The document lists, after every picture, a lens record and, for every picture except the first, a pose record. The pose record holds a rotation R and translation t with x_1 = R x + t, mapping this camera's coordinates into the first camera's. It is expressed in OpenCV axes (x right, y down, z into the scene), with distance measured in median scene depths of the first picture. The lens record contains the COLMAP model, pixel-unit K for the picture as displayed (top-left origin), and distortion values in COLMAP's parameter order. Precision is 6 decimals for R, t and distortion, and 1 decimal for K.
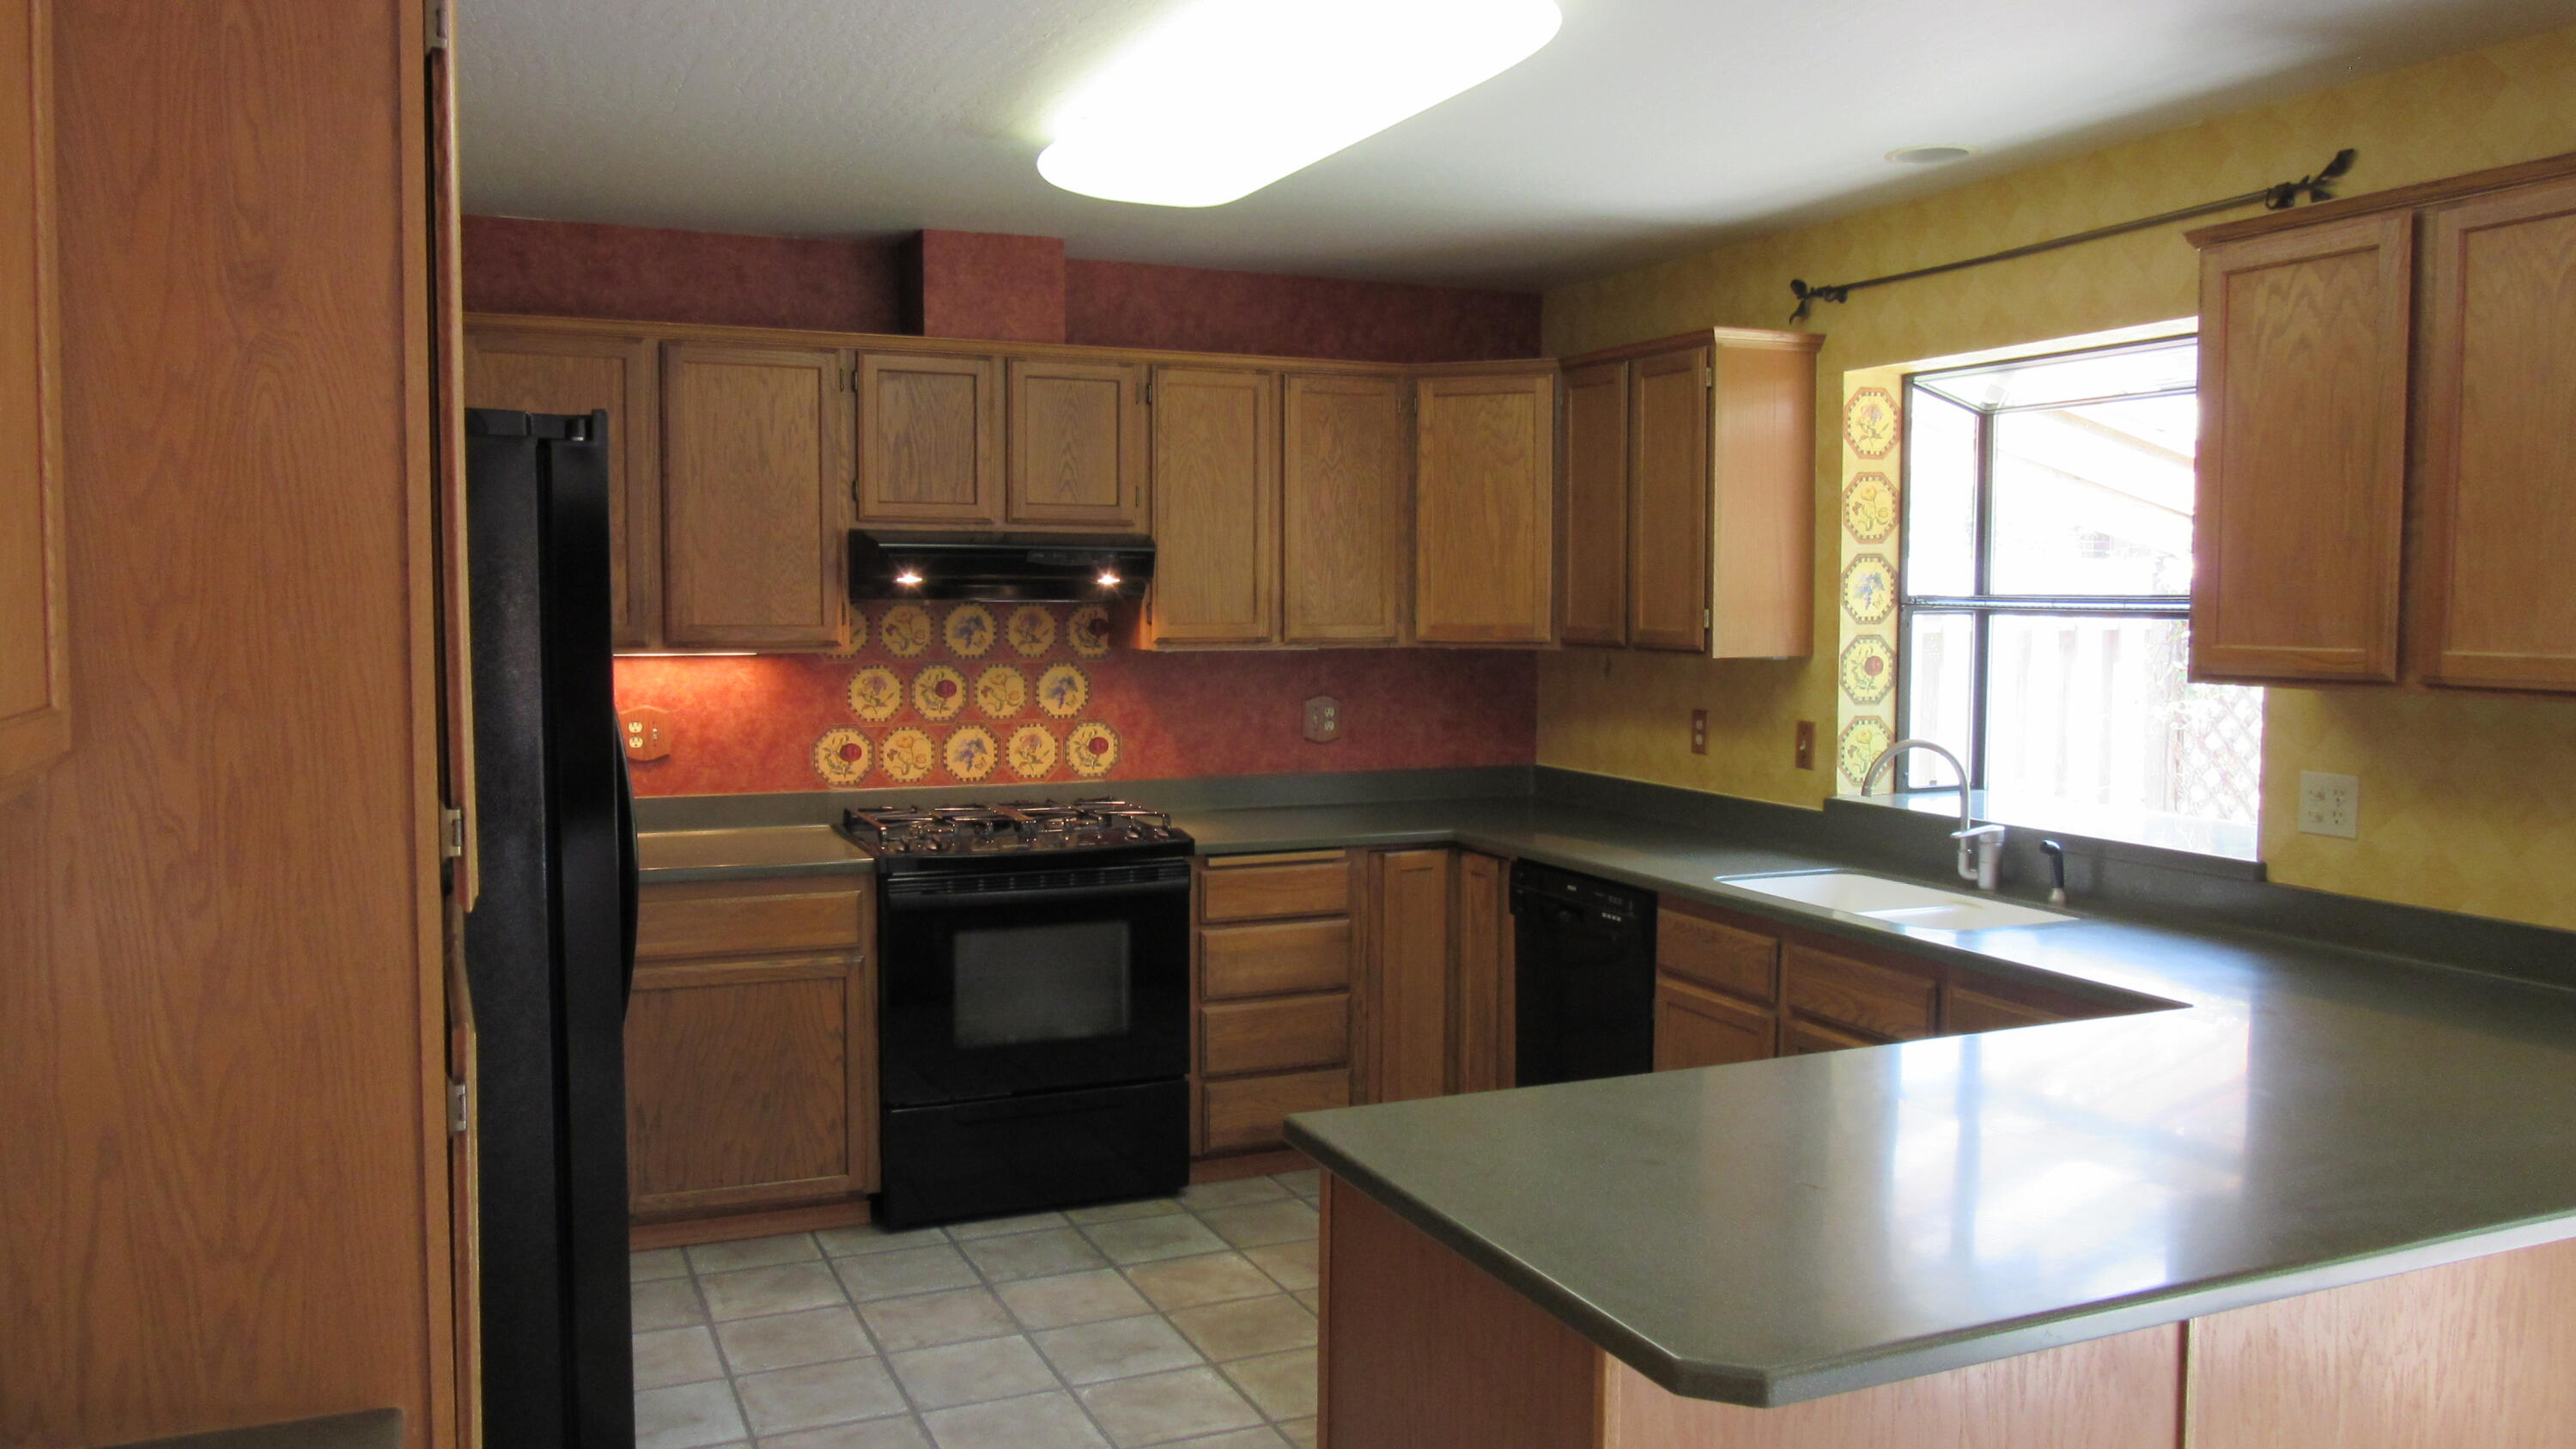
lens RADIAL K [[1923.1, 0, 1292.6], [0, 1923.1, 719.9], [0, 0, 1]] dist [-0.034180, 0.008509]
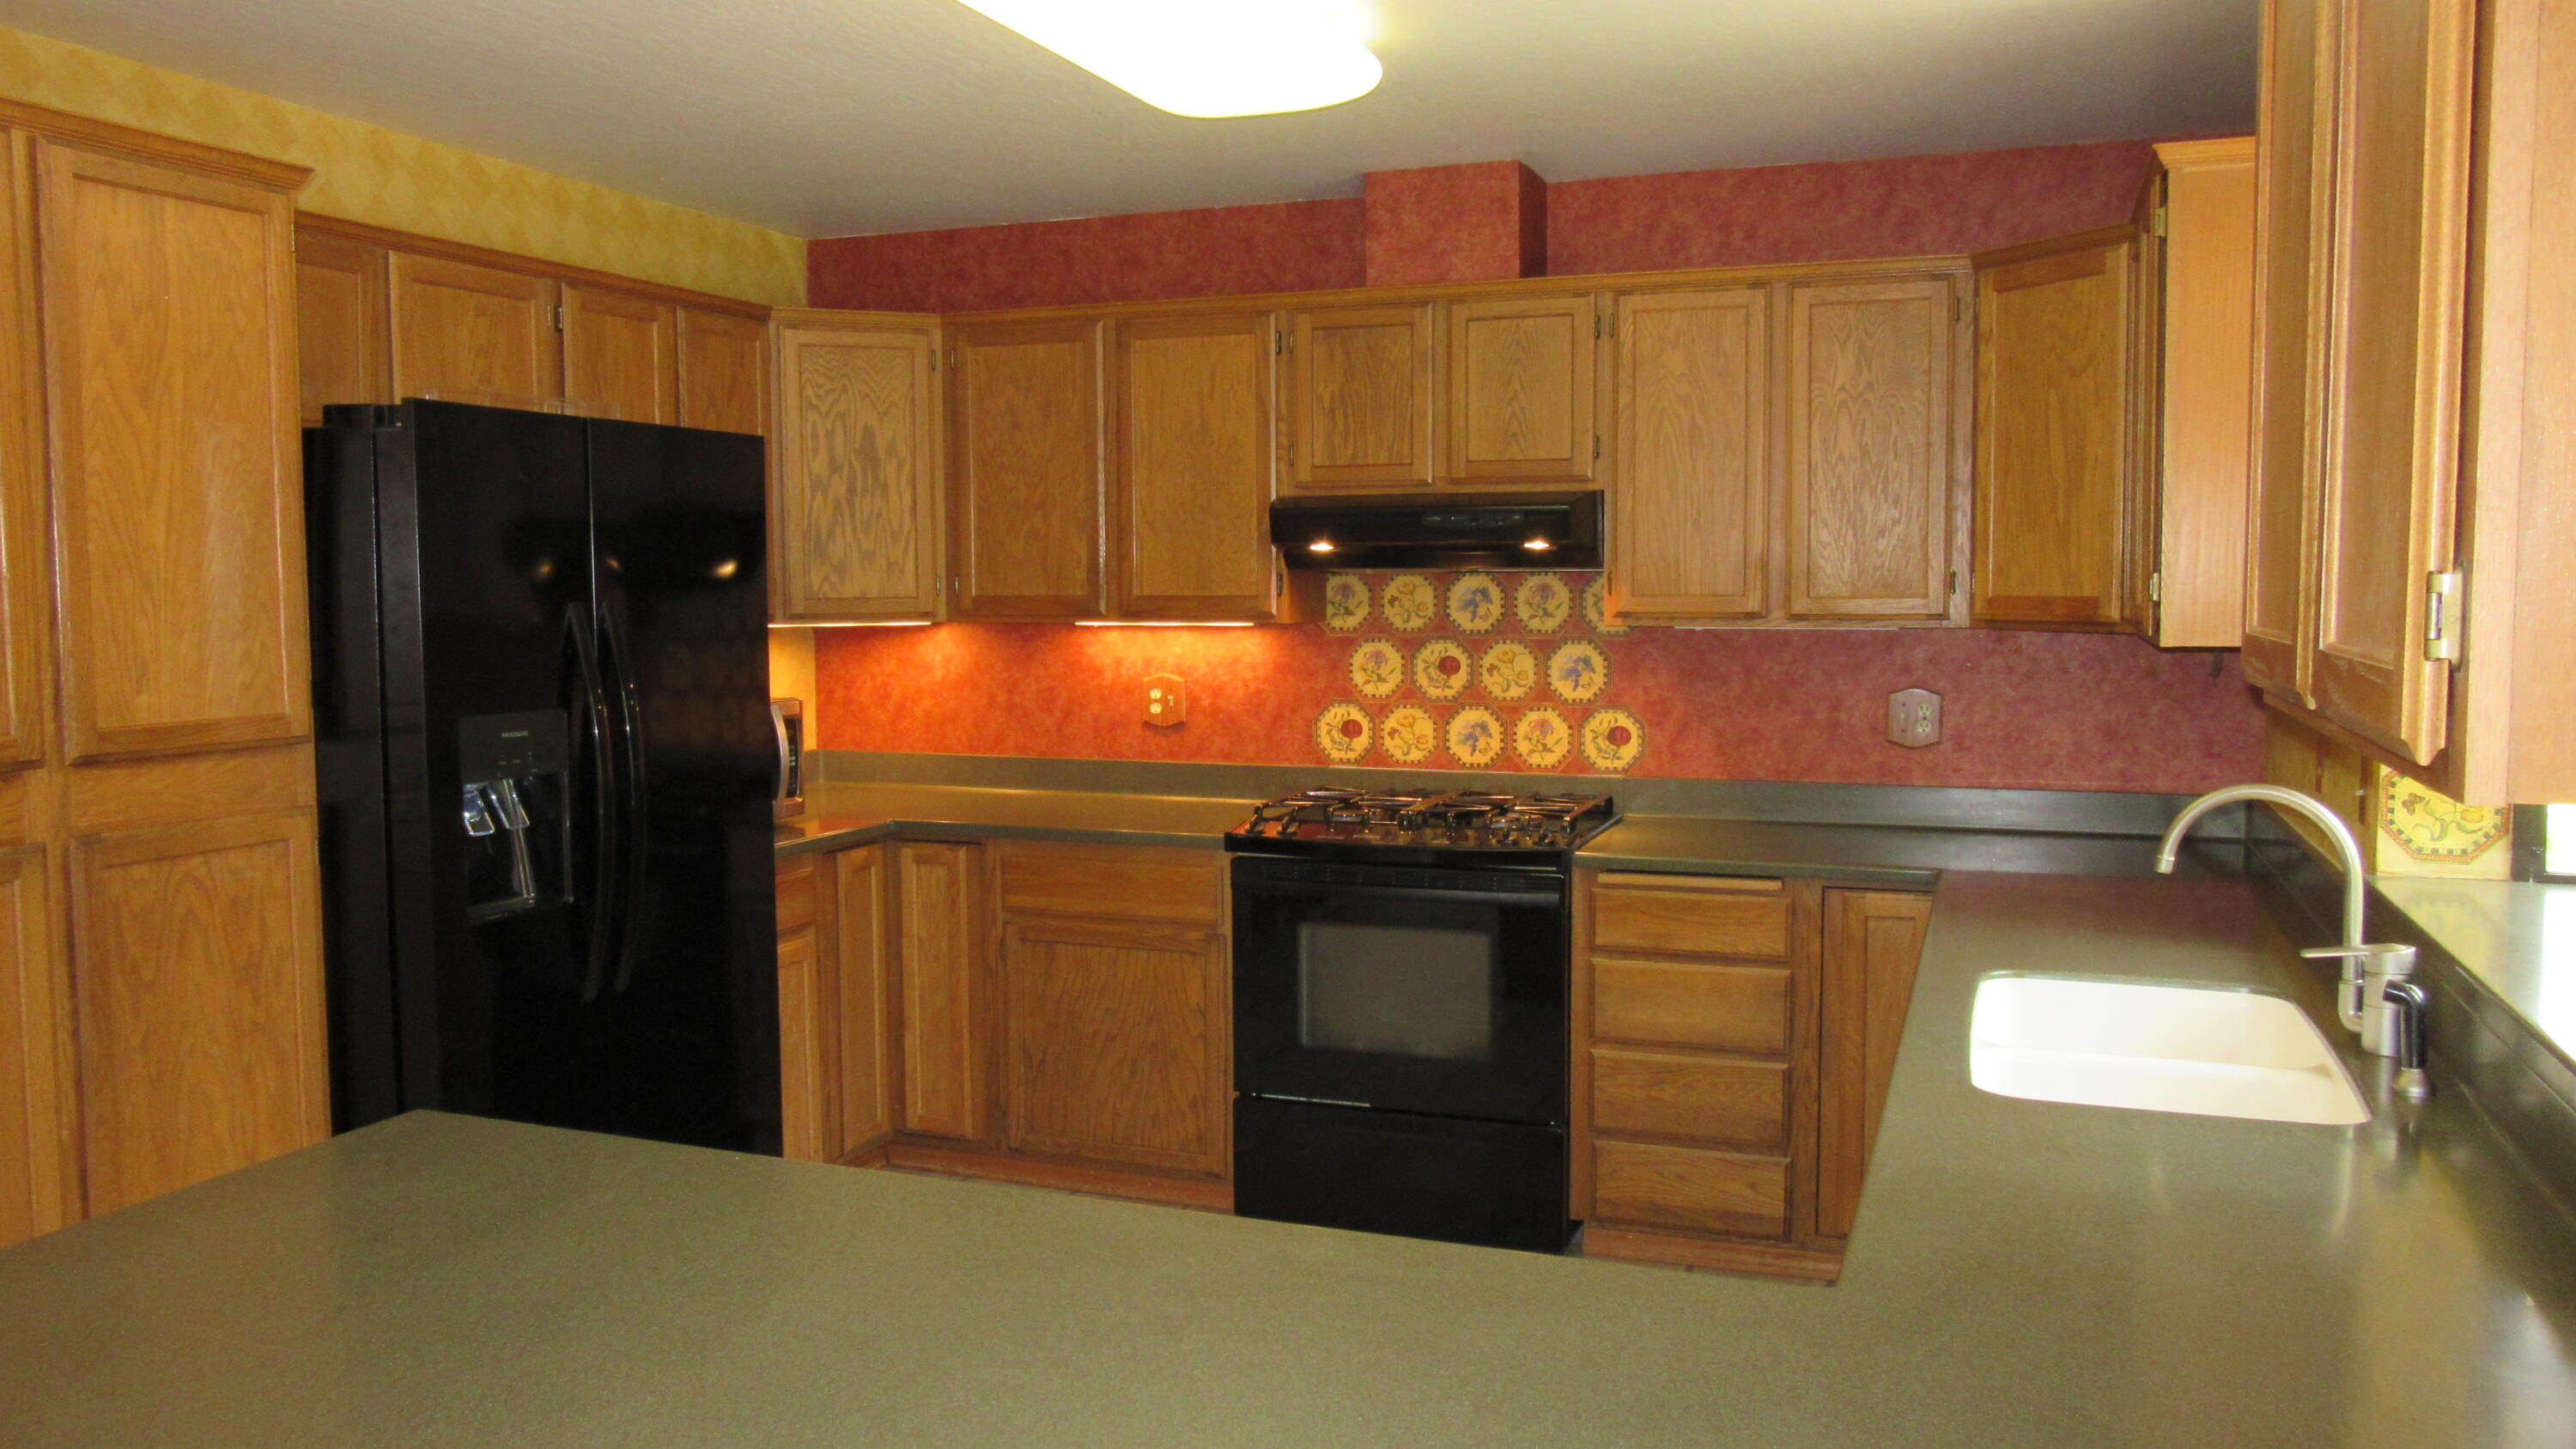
lens RADIAL K [[1923.1, 0, 1290.4], [0, 1923.1, 722.6], [0, 0, 1]] dist [-0.034180, 0.008509]
pose [[0.715423, 0.046239, -0.697160, 0.422711], [-0.038786, 0.998897, 0.026449, -0.010426], [0.697614, 0.008118, 0.716428, 0.288180]]
